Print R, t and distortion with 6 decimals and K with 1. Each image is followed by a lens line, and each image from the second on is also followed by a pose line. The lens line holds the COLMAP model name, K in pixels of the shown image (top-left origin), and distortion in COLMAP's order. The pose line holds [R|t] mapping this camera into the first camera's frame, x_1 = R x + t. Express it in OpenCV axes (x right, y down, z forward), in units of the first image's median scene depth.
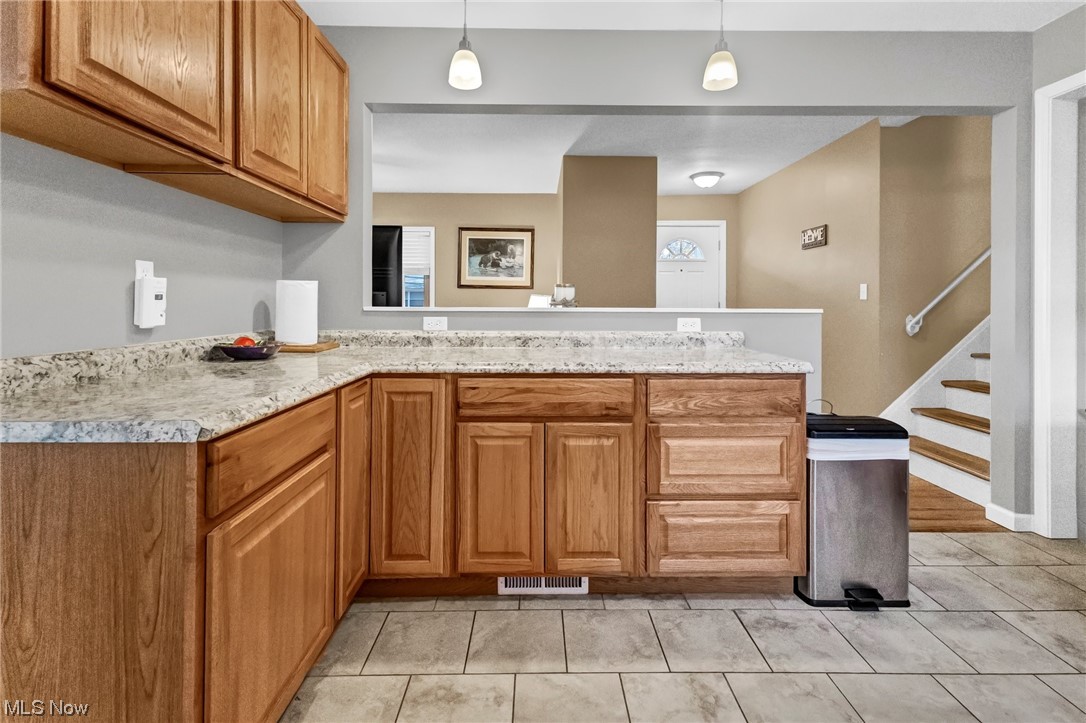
lens RADIAL K [[503.5, 0, 544.9], [0, 503.5, 305.3], [0, 0, 1]] dist [0.002942, 0.000353]
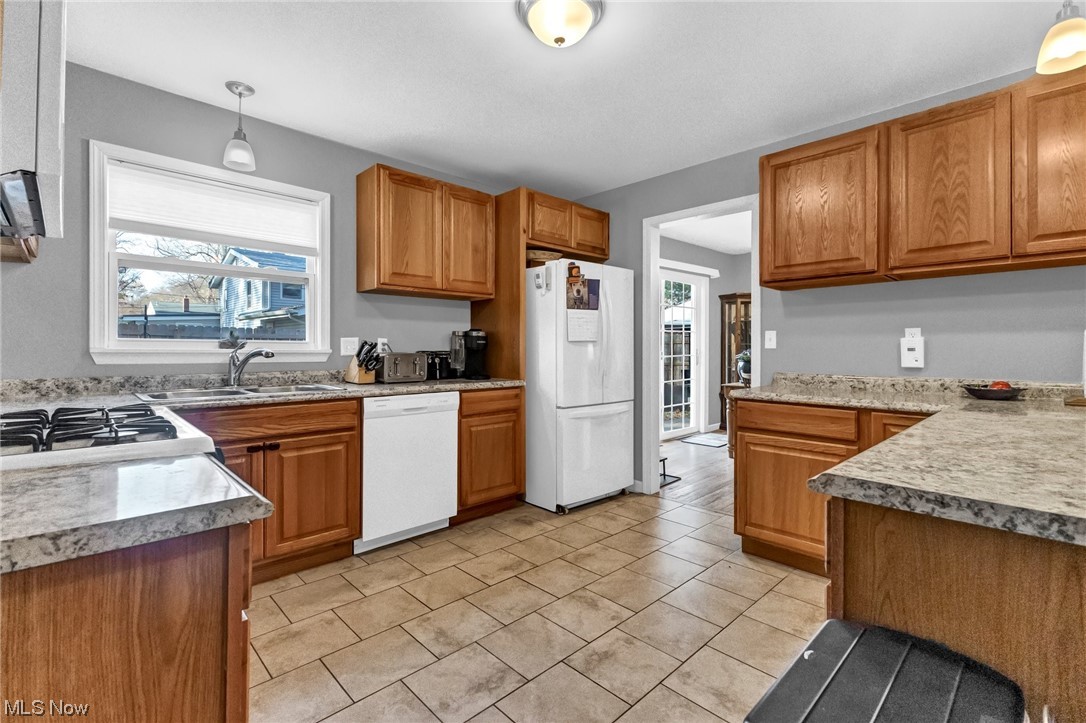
lens RADIAL K [[486.7, 0, 542.6], [0, 486.7, 348.3], [0, 0, 1]] dist [0.000807, 0.000191]
pose [[-0.732803, -0.006055, -0.680414, 1.027373], [-0.006680, 0.999976, -0.001704, -0.007868], [0.680408, 0.003297, -0.732826, 1.128542]]
